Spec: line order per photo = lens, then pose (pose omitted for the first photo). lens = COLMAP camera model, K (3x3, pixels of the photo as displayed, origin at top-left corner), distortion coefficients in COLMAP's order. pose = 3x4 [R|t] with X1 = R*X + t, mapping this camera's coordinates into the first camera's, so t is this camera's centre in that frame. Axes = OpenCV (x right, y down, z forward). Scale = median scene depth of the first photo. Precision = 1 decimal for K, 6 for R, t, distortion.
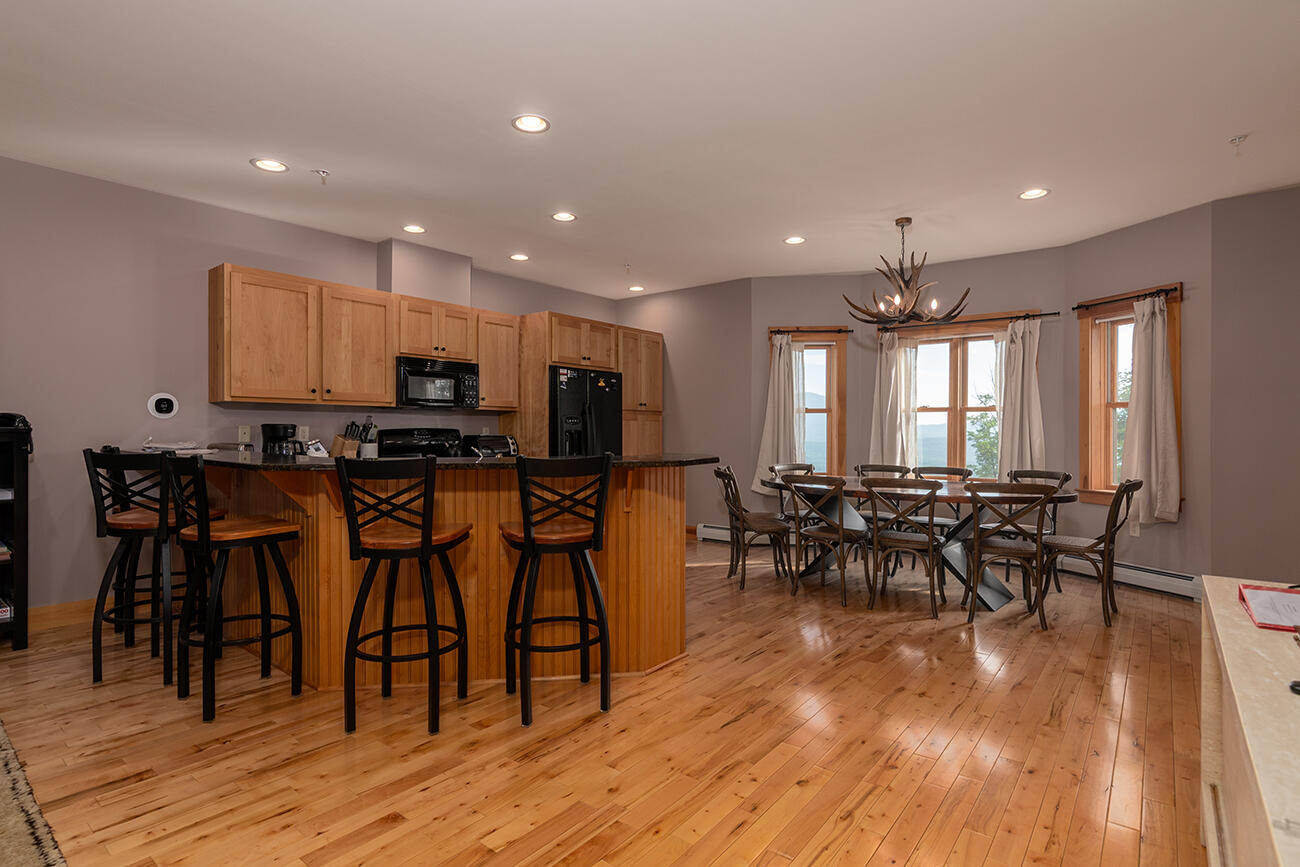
lens RADIAL K [[643.2, 0, 639.4], [0, 643.2, 433.0], [0, 0, 1]] dist [-0.000498, -0.002003]
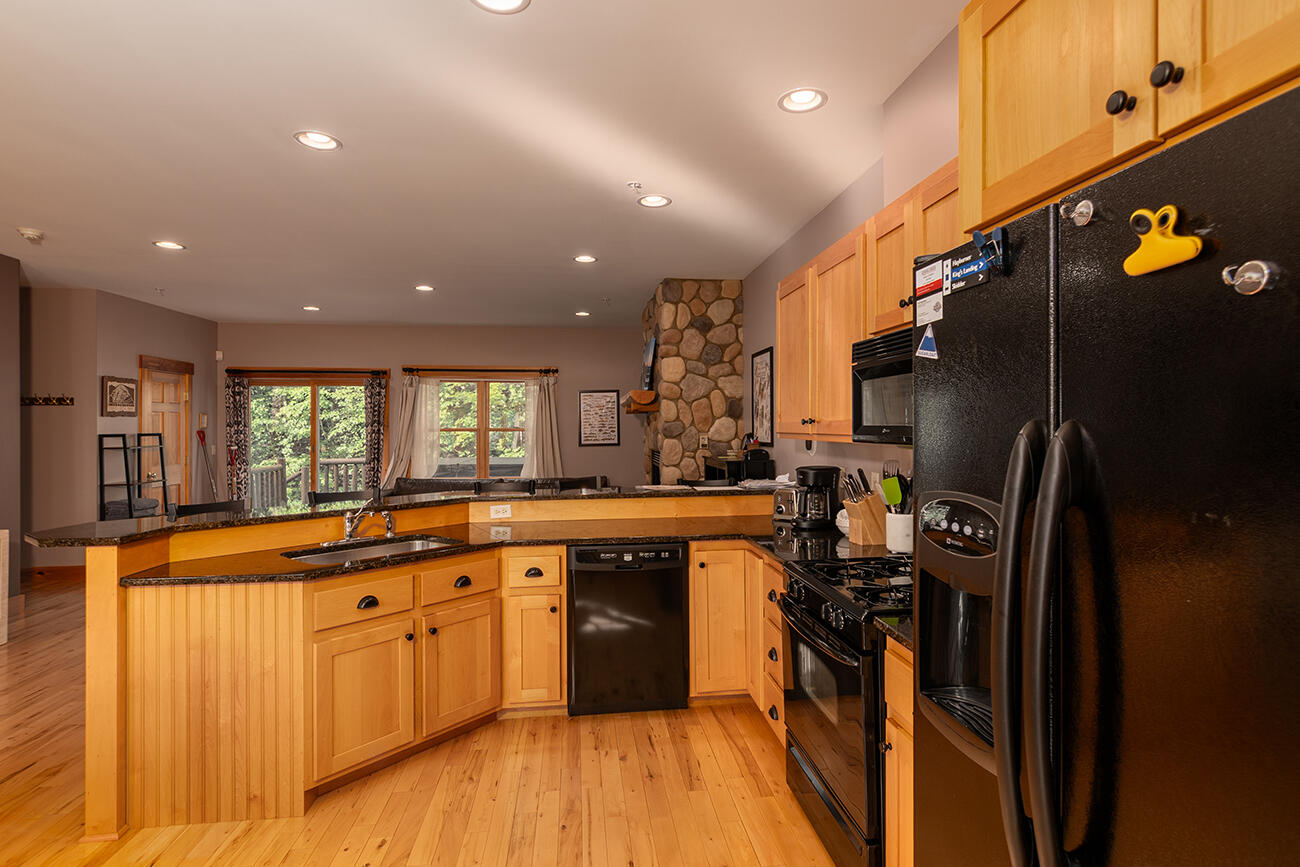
lens RADIAL K [[639.8, 0, 658.1], [0, 639.8, 432.8], [0, 0, 1]] dist [-0.007878, 0.002690]
pose [[-0.678729, 0.008445, -0.734341, 0.102973], [-0.001123, 0.999921, 0.012537, -0.060363], [0.734388, 0.009334, -0.678665, 1.298844]]
